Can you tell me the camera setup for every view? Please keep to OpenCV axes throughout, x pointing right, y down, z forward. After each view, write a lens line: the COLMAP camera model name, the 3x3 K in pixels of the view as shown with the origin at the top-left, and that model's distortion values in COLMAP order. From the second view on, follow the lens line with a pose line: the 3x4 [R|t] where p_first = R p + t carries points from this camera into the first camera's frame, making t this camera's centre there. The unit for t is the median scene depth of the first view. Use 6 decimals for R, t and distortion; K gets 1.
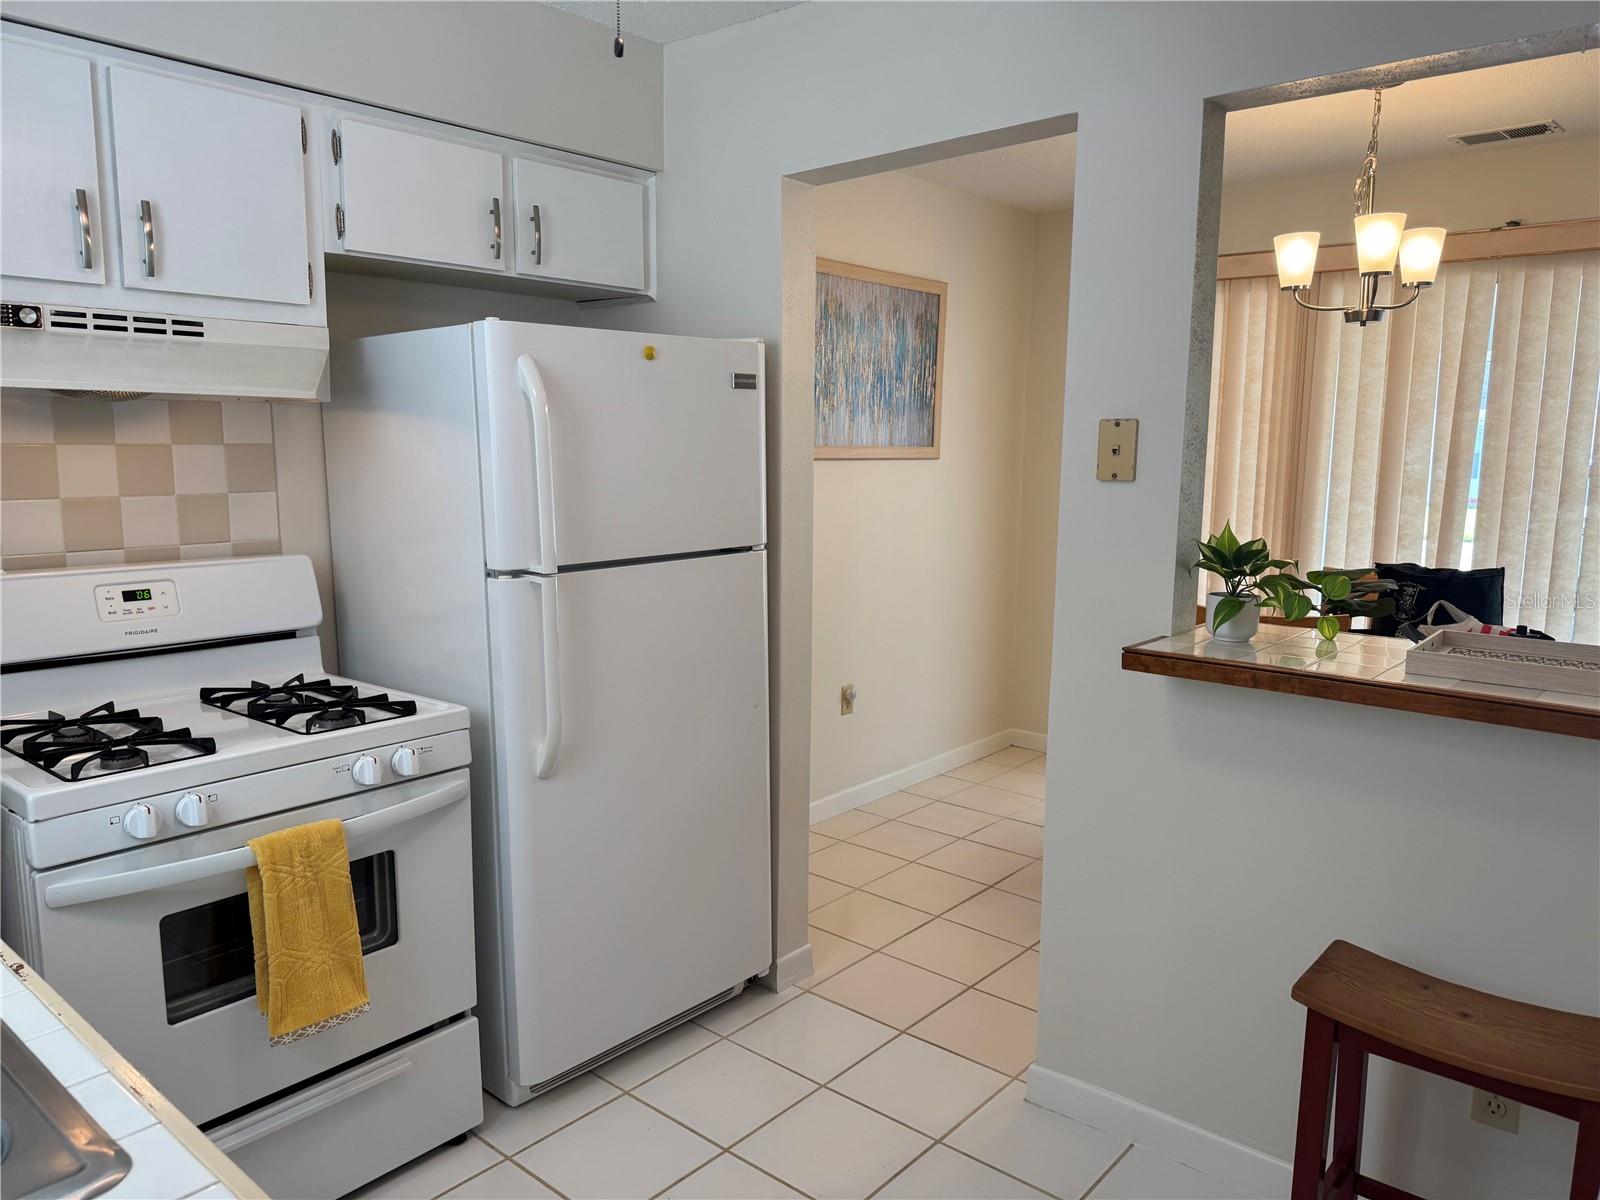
lens RADIAL K [[1130.3, 0, 797.2], [0, 1130.3, 604.4], [0, 0, 1]] dist [0.083734, -0.107842]
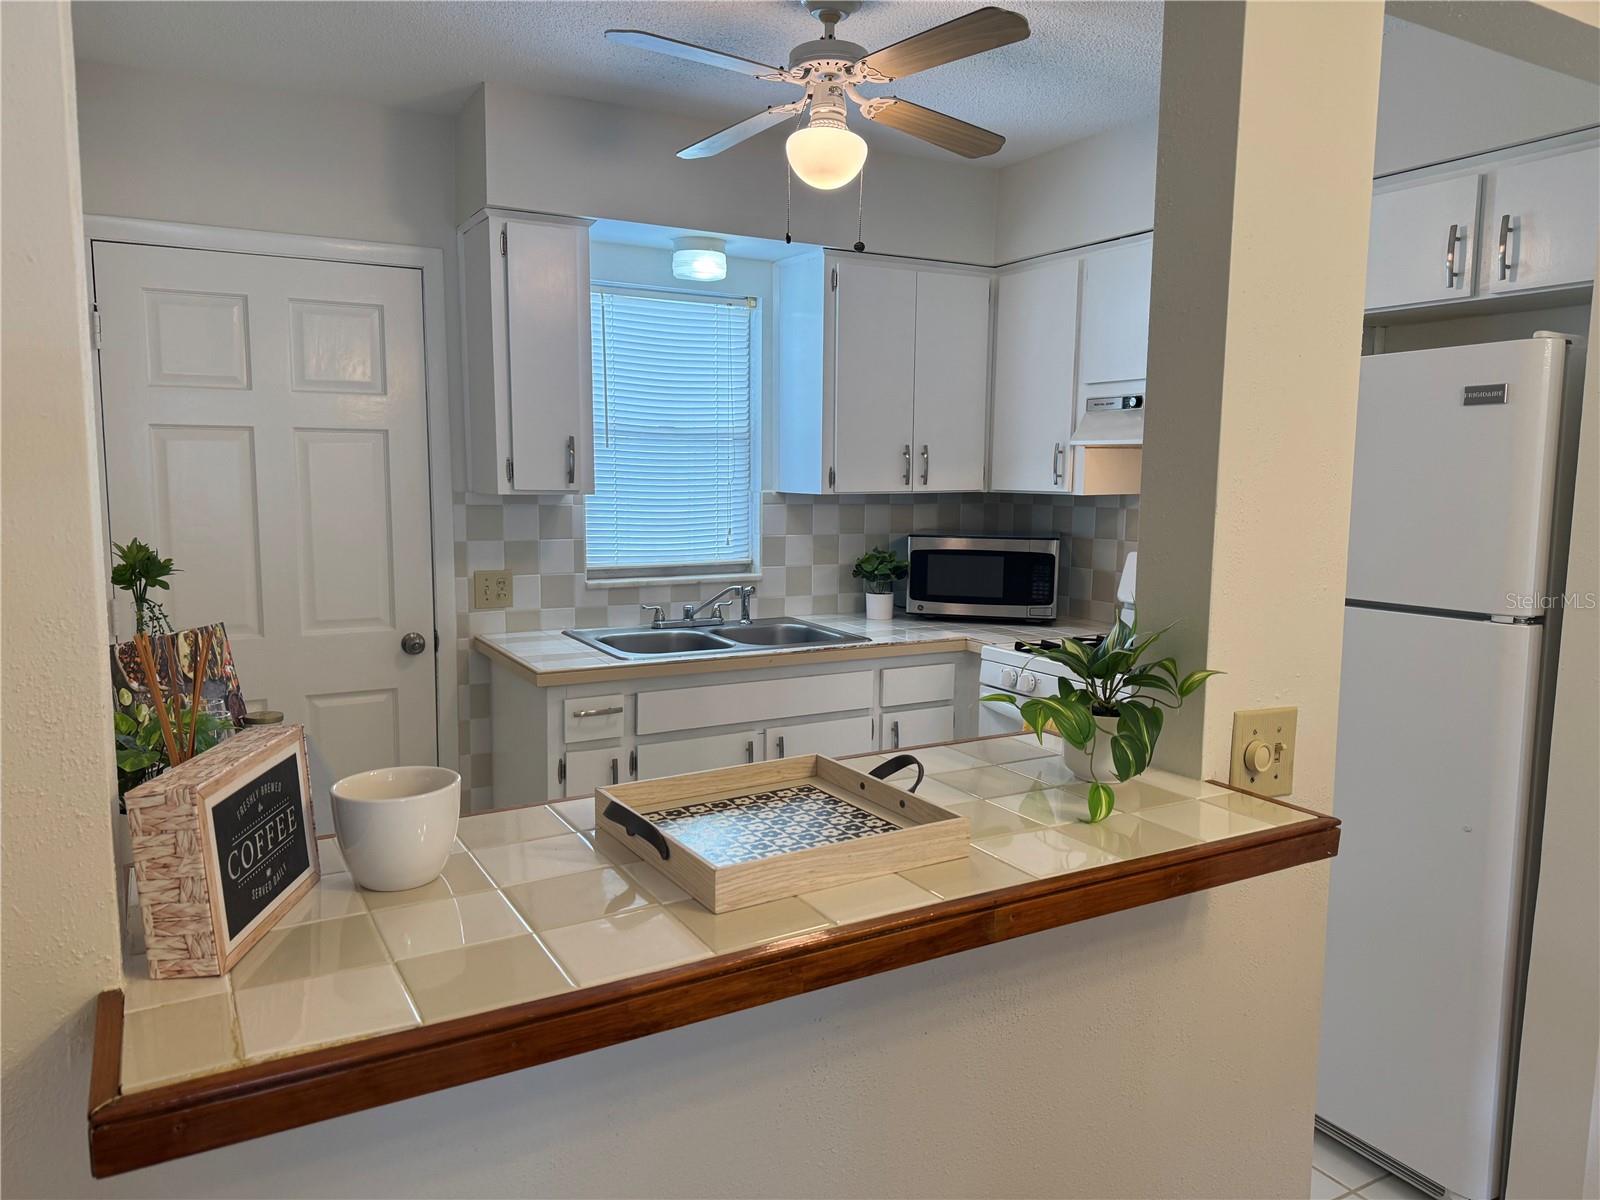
lens RADIAL K [[1130.3, 0, 801.7], [0, 1130.3, 616.2], [0, 0, 1]] dist [0.083734, -0.107842]
pose [[-0.330631, 0.112811, -0.936993, 0.903156], [-0.147693, 0.974413, 0.169432, -0.122756], [0.932132, 0.194407, -0.305510, 0.893514]]
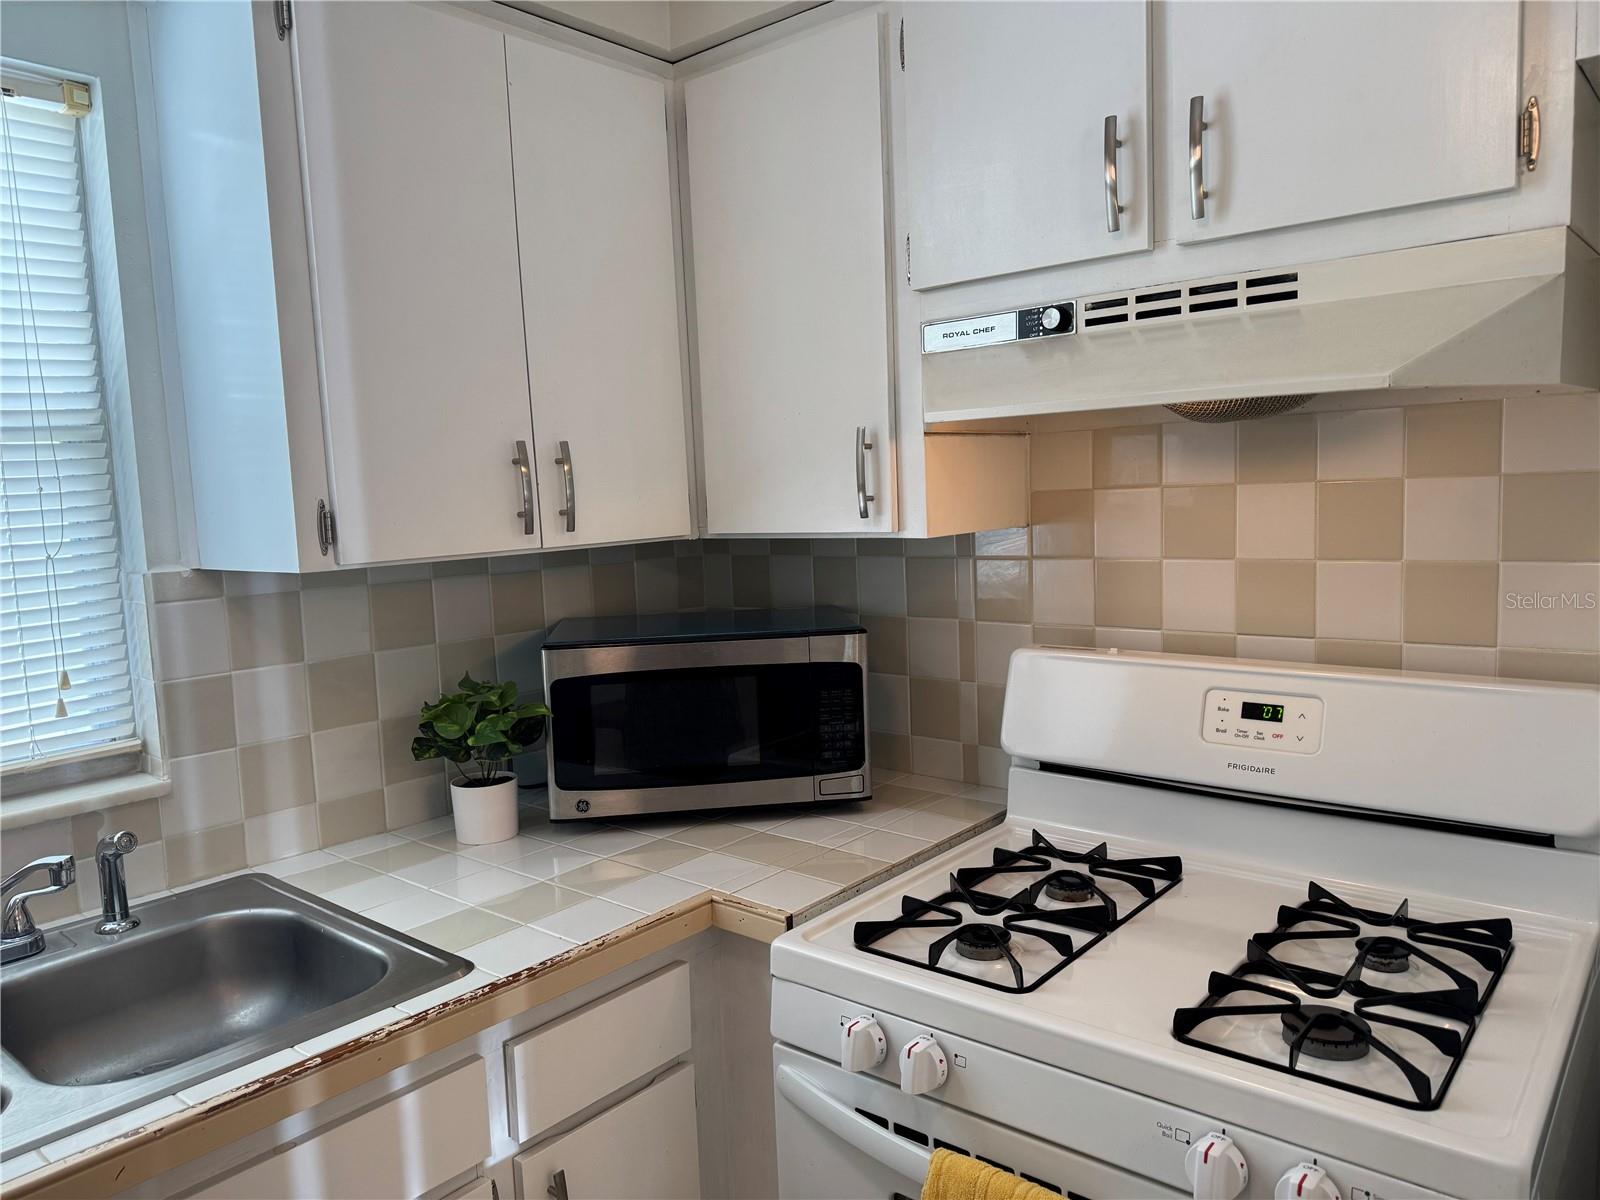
lens RADIAL K [[1130.3, 0, 802.6], [0, 1130.3, 604.1], [0, 0, 1]] dist [0.083734, -0.107842]
pose [[0.016109, 0.094943, -0.995352, 0.062233], [-0.104855, 0.990153, 0.092750, -0.095490], [0.994357, 0.102874, 0.025906, 0.668953]]
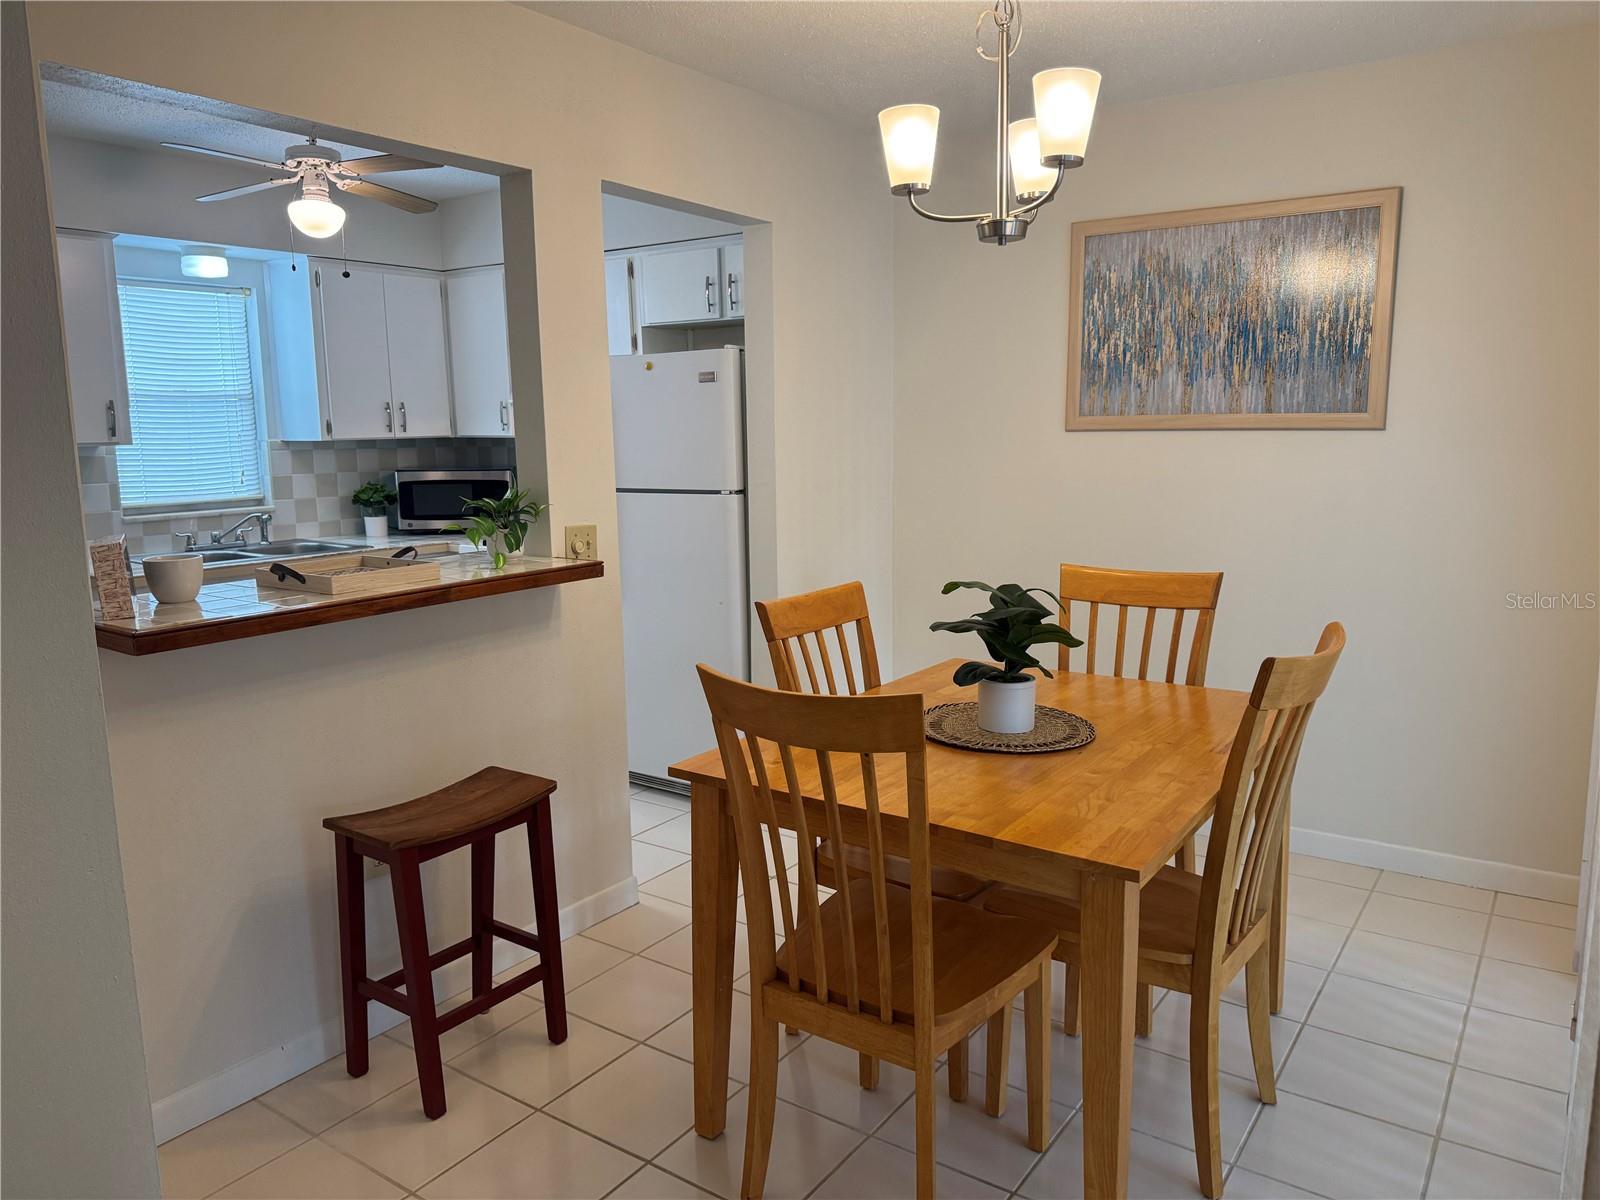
lens RADIAL K [[1130.3, 0, 788.8], [0, 1130.3, 585.9], [0, 0, 1]] dist [0.083734, -0.107842]
pose [[0.096764, 0.137416, -0.985776, 1.541603], [-0.128991, 0.983802, 0.124479, -0.134670], [0.986913, 0.115111, 0.112923, 1.033375]]
